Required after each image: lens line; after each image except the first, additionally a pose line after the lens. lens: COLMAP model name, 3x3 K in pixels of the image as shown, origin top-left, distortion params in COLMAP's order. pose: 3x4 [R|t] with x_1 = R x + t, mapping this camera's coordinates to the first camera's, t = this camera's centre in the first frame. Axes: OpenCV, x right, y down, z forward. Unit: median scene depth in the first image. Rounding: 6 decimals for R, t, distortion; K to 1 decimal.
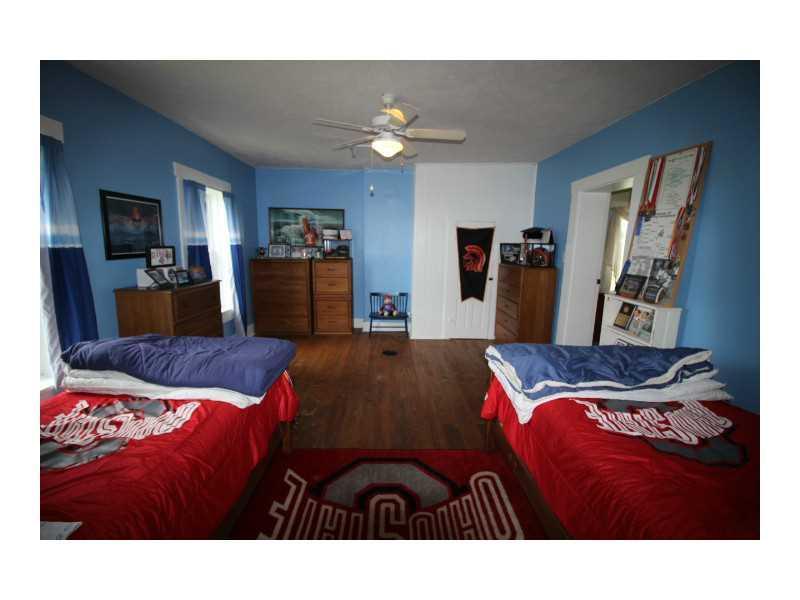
lens RADIAL K [[341.1, 0, 398.4], [0, 341.1, 298.3], [0, 0, 1]] dist [0.000391, -0.000190]
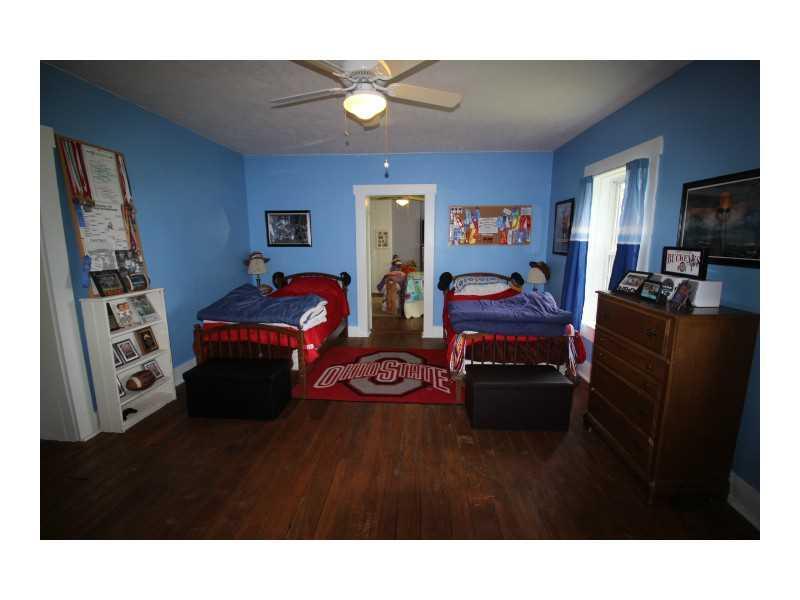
lens RADIAL K [[341.1, 0, 398.4], [0, 341.1, 298.3], [0, 0, 1]] dist [0.000391, -0.000190]
pose [[-0.995385, -0.027739, 0.091864, -0.197330], [0.005102, 0.940658, 0.339319, -0.333888], [-0.095825, 0.338222, -0.936175, 1.977751]]
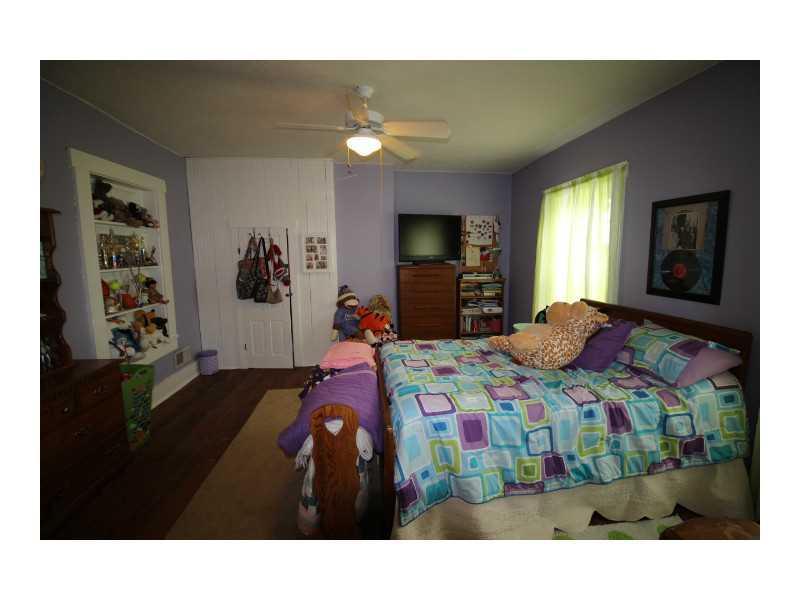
lens RADIAL K [[341.1, 0, 398.4], [0, 341.1, 298.3], [0, 0, 1]] dist [0.000391, -0.000190]
pose [[-0.997789, -0.012479, -0.065286, -0.177589], [-0.030361, 0.959331, 0.280647, -0.300981], [0.059128, 0.282009, -0.957588, 1.807991]]
